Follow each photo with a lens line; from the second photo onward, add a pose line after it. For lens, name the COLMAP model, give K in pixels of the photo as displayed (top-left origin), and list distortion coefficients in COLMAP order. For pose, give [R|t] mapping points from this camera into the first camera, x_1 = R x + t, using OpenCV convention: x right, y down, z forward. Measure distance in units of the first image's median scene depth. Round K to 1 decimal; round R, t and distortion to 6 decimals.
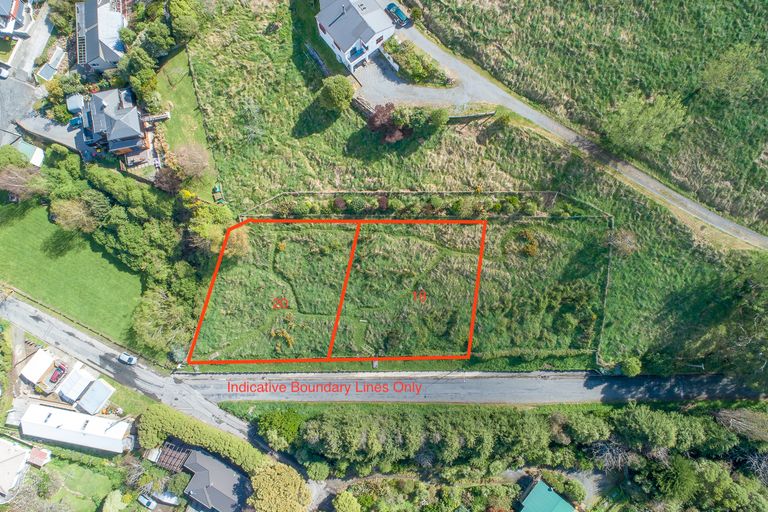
lens RADIAL K [[530.2, 0, 381.4], [0, 530.2, 258.7], [0, 0, 1]] dist [0.010534, 0.002170]
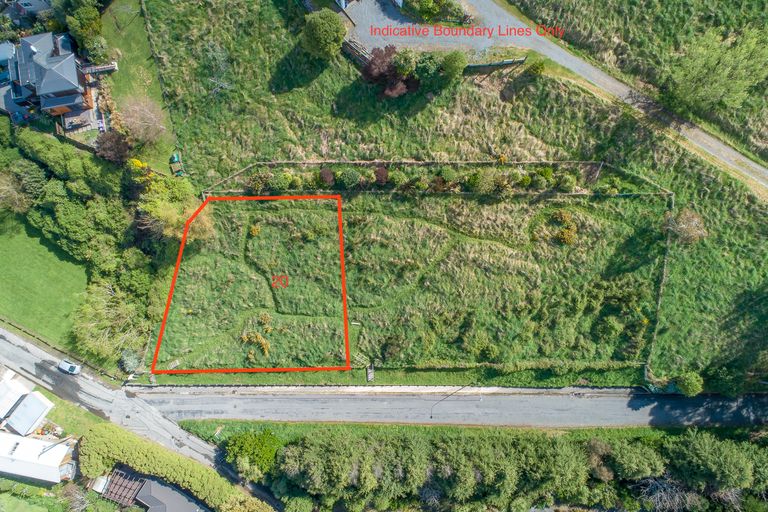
lens RADIAL K [[530.2, 0, 386.6], [0, 530.2, 253.1], [0, 0, 1]] dist [0.010534, 0.002170]
pose [[0.999913, 0.008117, 0.010415, 0.003555], [-0.008047, 0.999945, -0.006757, 0.015654], [-0.010469, 0.006672, 0.999923, 0.198232]]
